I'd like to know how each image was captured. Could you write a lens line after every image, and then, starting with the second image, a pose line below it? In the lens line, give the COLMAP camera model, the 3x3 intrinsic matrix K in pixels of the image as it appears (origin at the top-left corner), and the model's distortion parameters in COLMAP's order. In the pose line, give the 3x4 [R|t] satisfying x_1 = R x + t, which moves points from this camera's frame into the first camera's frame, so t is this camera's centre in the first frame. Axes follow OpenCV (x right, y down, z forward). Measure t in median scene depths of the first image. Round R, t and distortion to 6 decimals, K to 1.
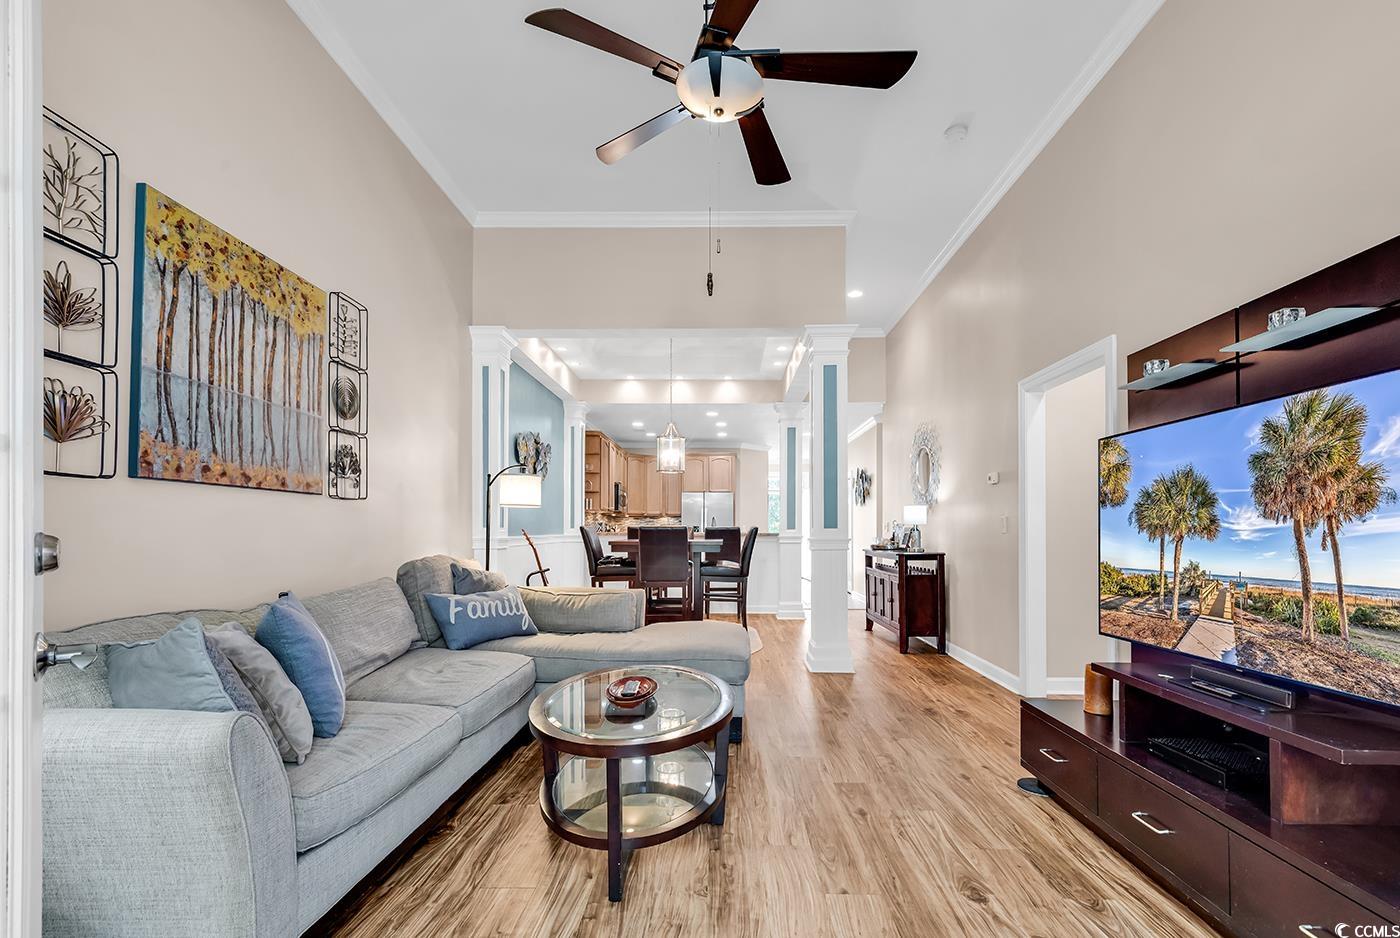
lens RADIAL K [[744.0, 0, 698.8], [0, 744.0, 528.4], [0, 0, 1]] dist [0.001281, -0.000060]
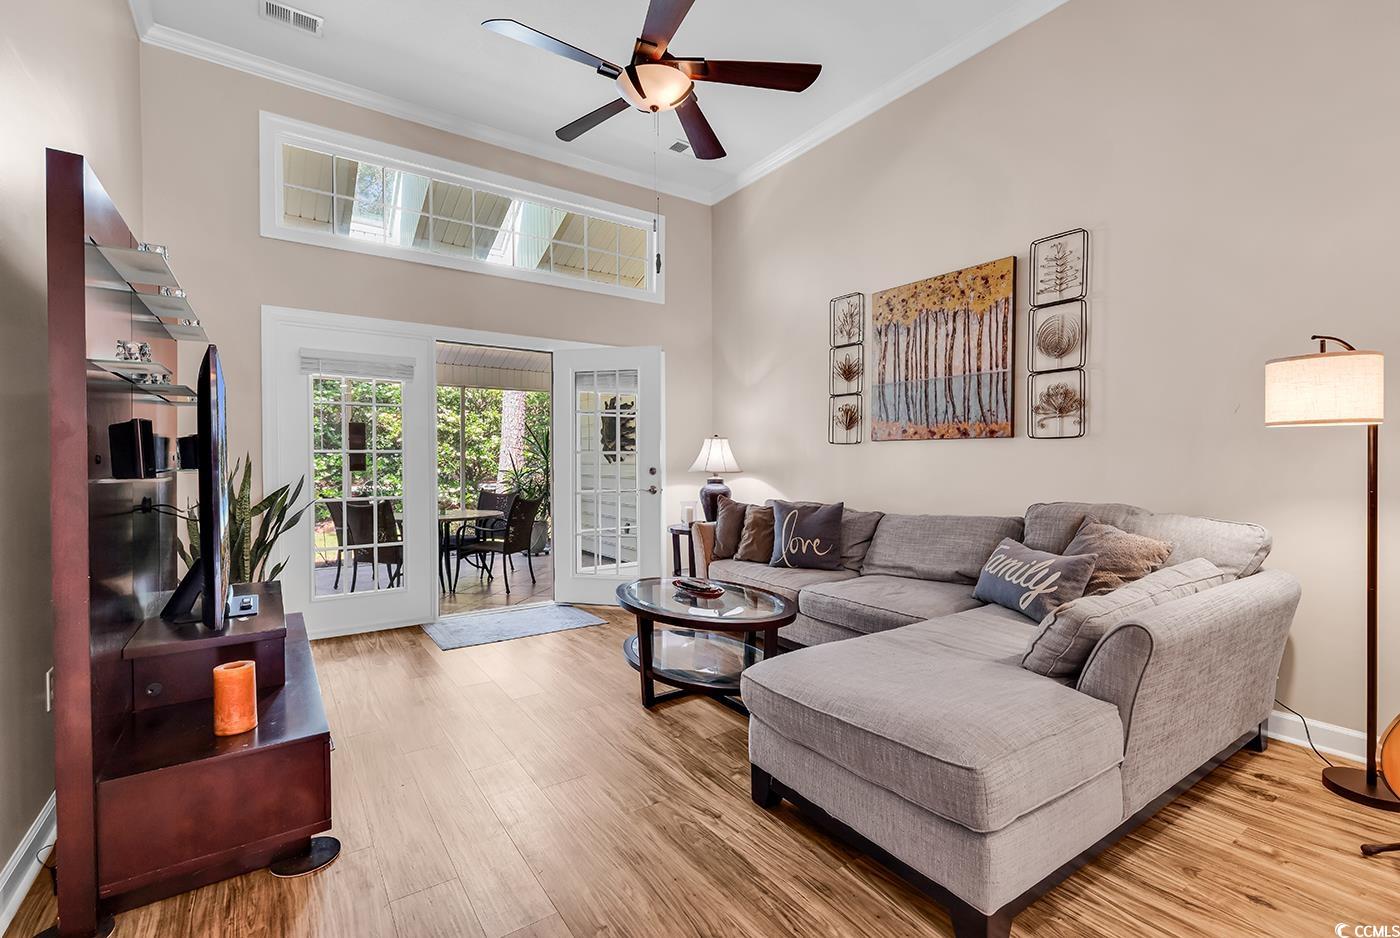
lens RADIAL K [[628.9, 0, 700.0], [0, 628.9, 469.0], [0, 0, 1]] dist [0.001263, 0.000310]
pose [[-0.818890, 0.007527, -0.573901, 0.598180], [0.004065, 0.999965, 0.007315, -0.008058], [0.573936, 0.003657, -0.818892, 2.092933]]
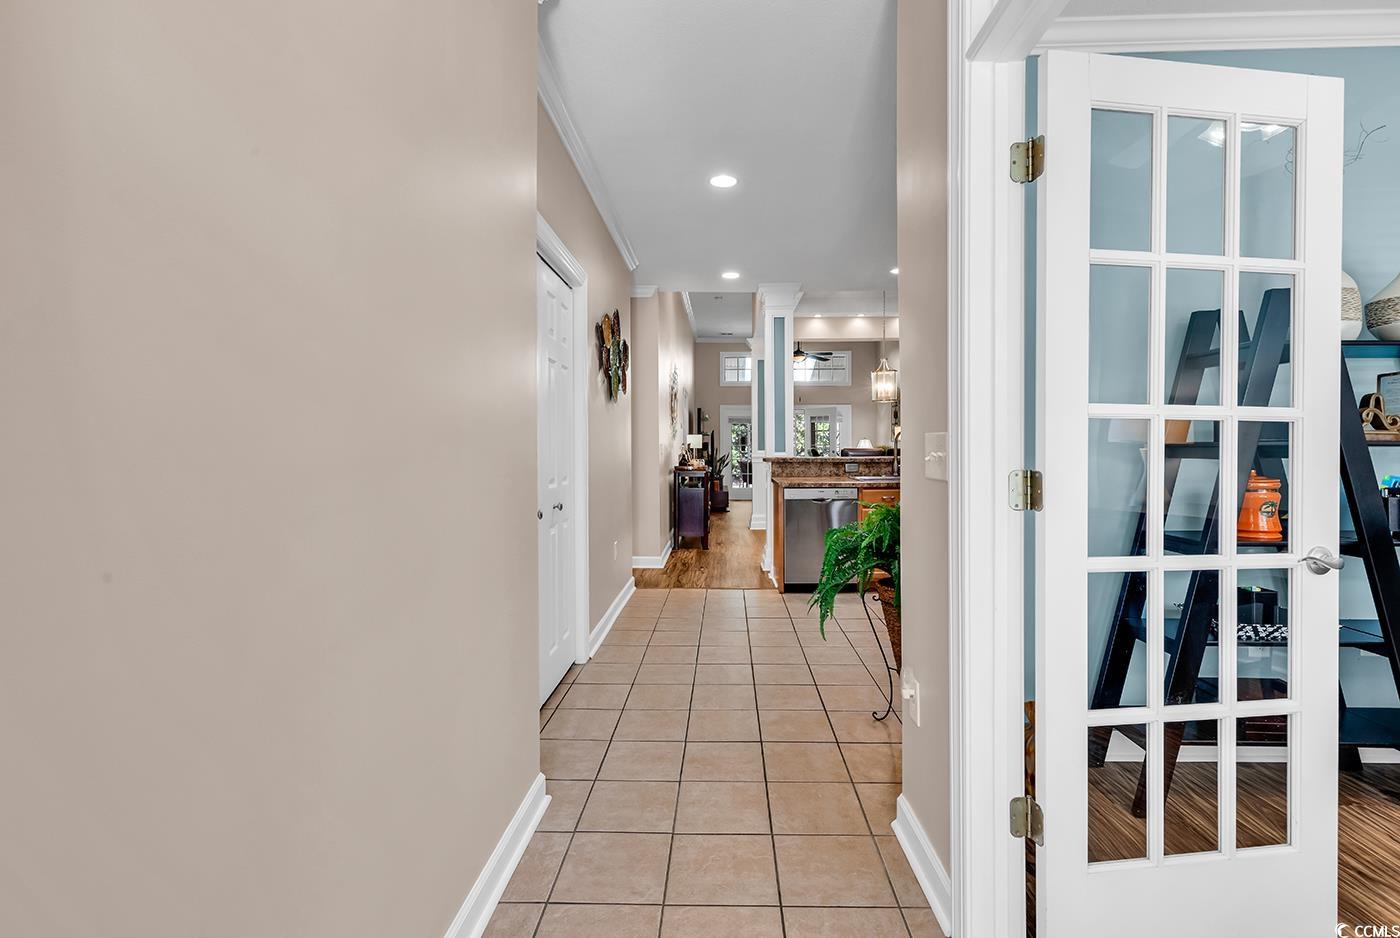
lens RADIAL K [[641.2, 0, 701.8], [0, 641.2, 444.3], [0, 0, 1]] dist [0.014920, -0.000105]
pose [[-0.999718, 0.000316, 0.023728, 0.615754], [-0.000025, 0.999897, -0.014361, 0.024899], [-0.023730, -0.014358, -0.999615, 5.885134]]
